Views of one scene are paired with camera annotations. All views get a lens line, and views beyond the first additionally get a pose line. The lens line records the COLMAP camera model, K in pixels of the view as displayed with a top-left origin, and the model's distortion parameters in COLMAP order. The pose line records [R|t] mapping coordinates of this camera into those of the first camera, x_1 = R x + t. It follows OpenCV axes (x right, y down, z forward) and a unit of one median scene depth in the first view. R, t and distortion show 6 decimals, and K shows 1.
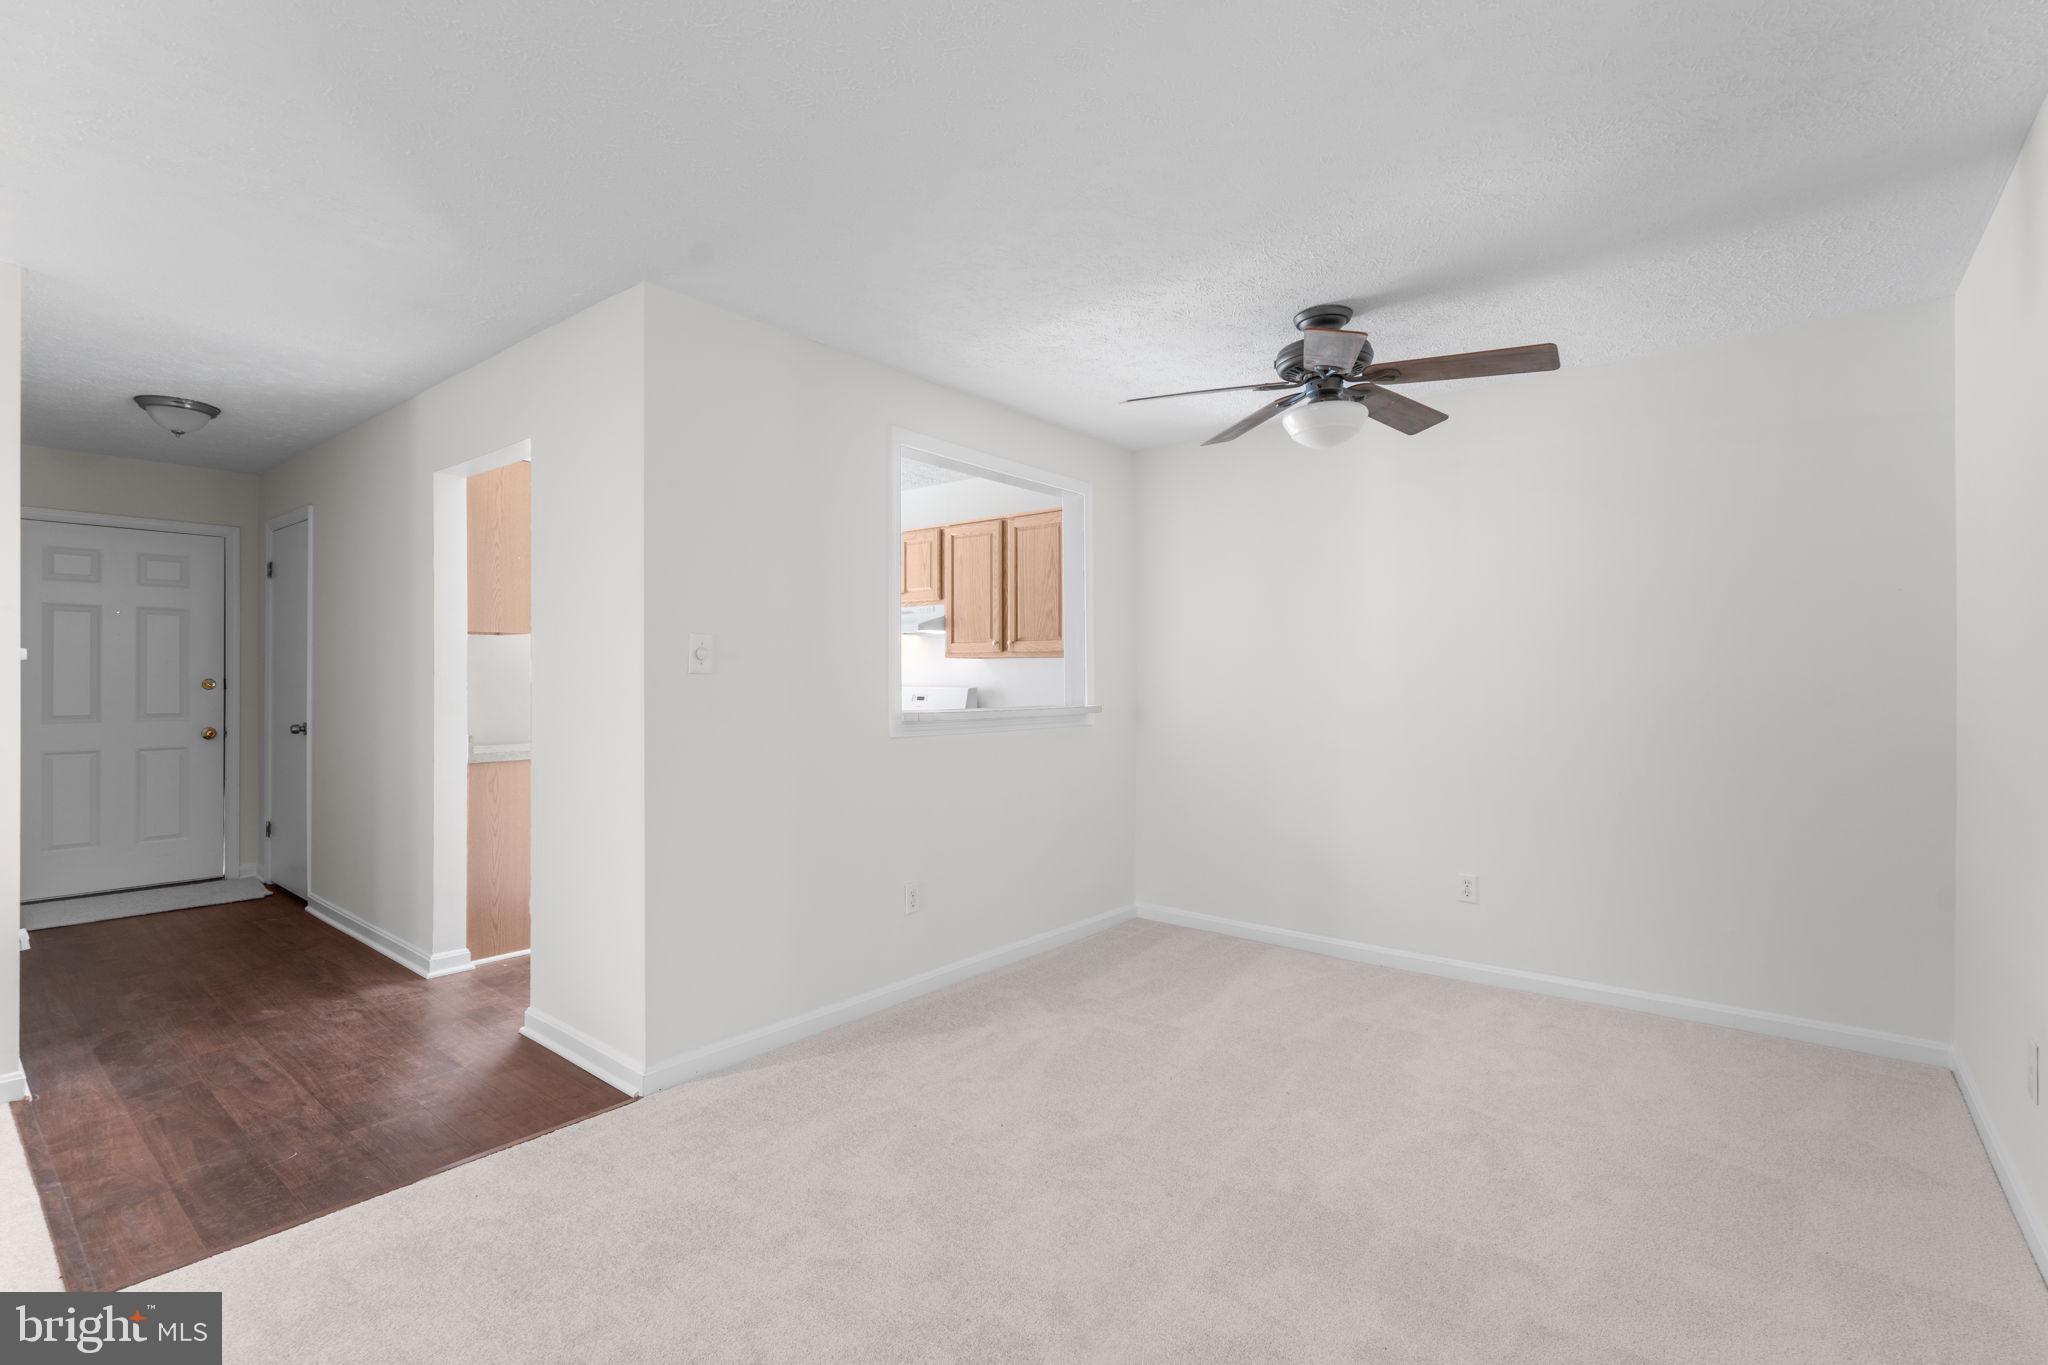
lens RADIAL K [[912.5, 0, 1024.4], [0, 912.5, 673.6], [0, 0, 1]] dist [-0.001493, -0.000270]
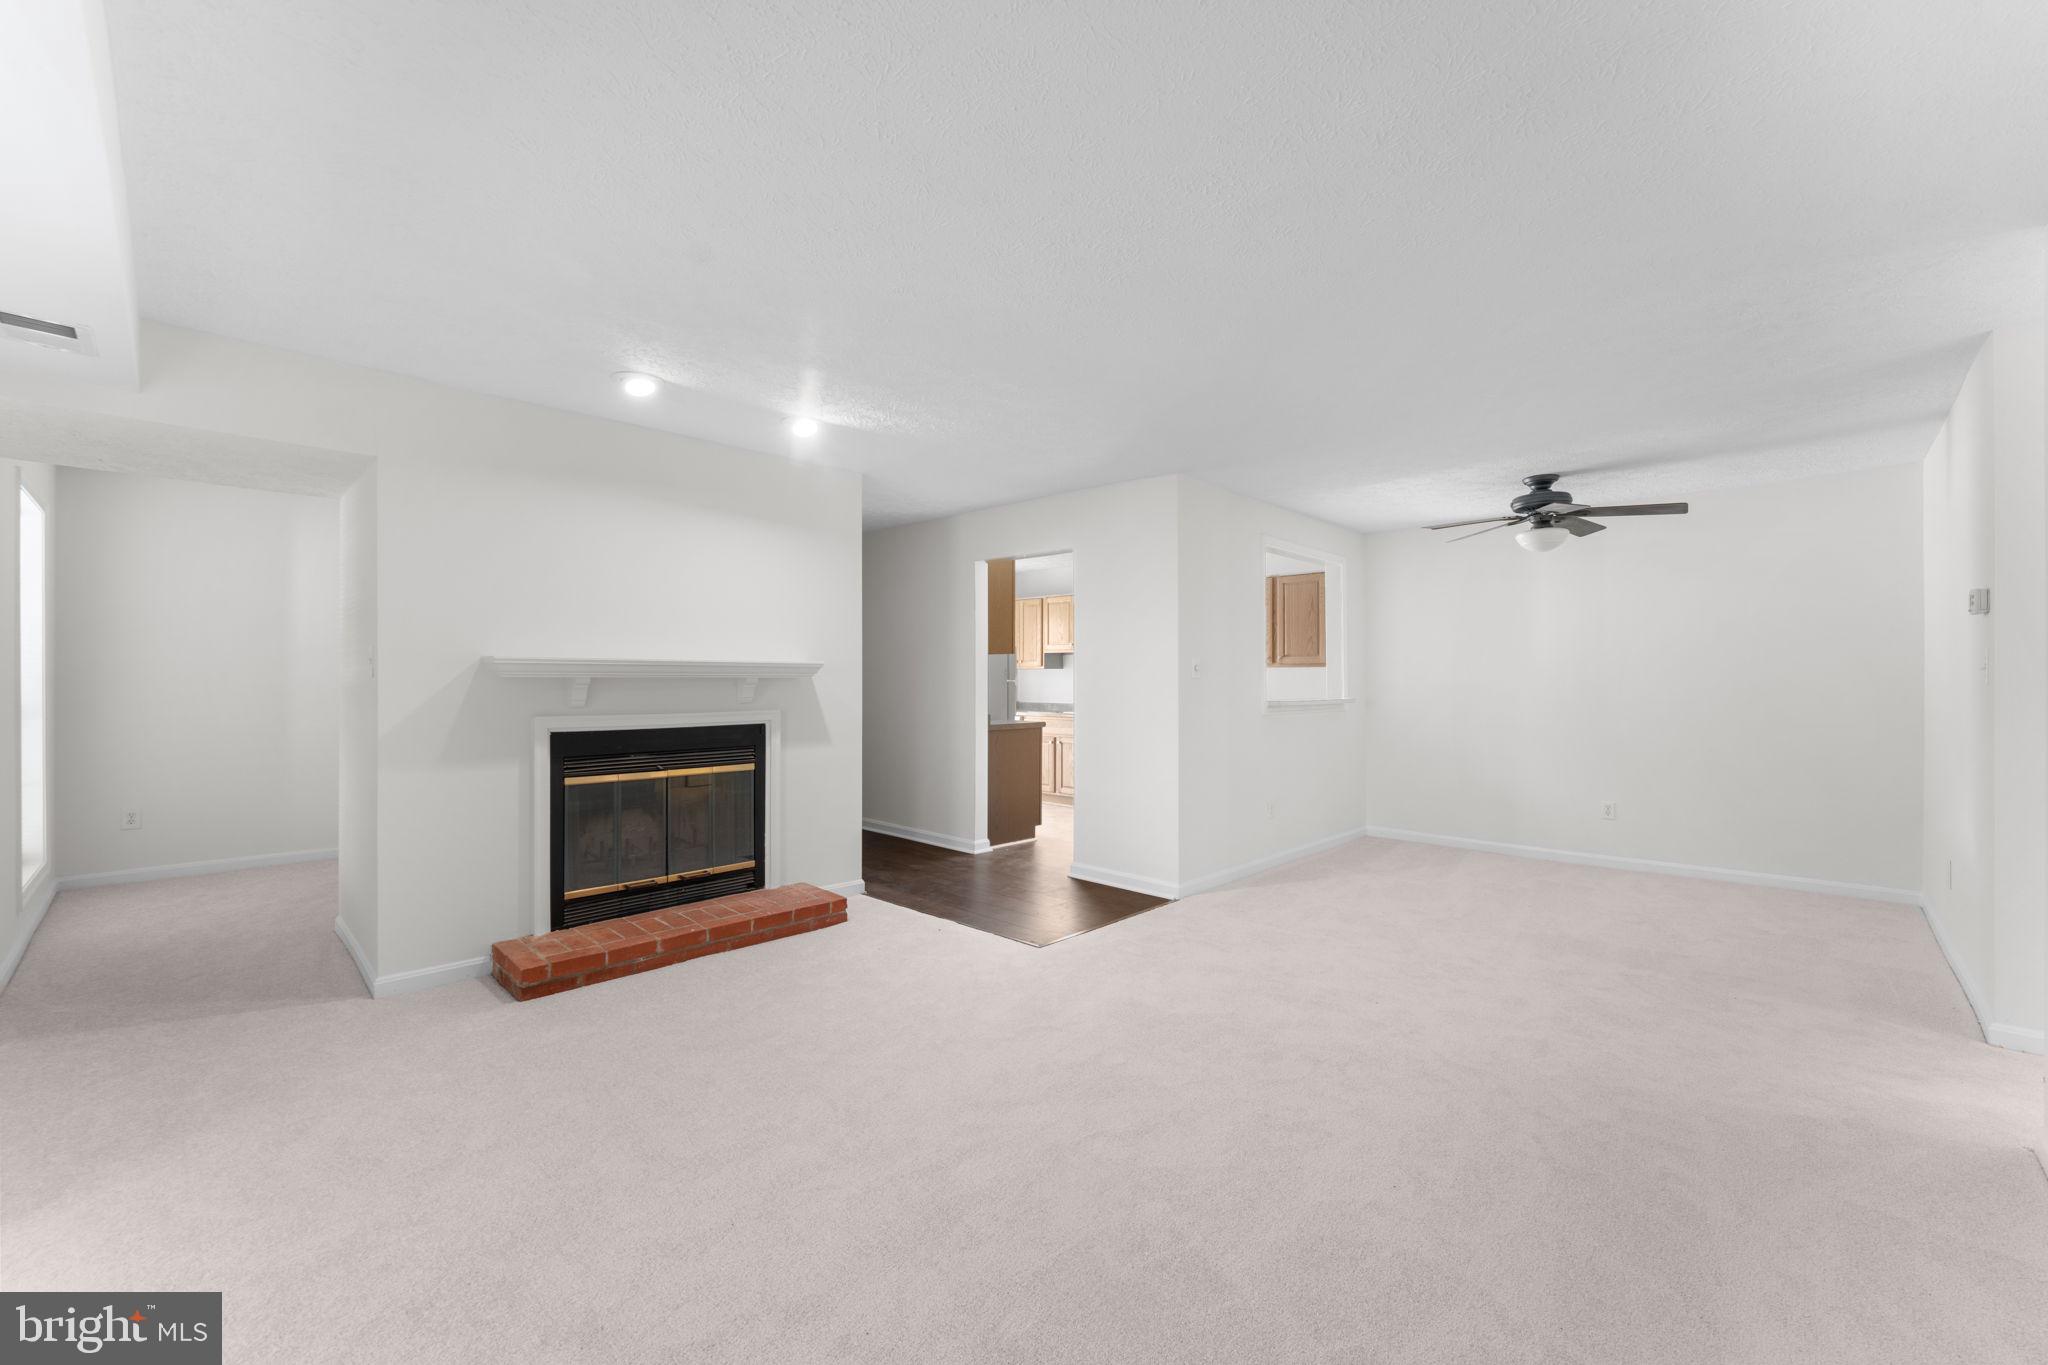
lens RADIAL K [[818.8, 0, 1018.8], [0, 818.8, 676.0], [0, 0, 1]] dist [-0.001152, 0.000190]
pose [[0.997020, 0.000502, -0.077142, -0.425513], [-0.000433, 0.999999, 0.000923, -0.004875], [0.077143, -0.000886, 0.997020, -0.506735]]
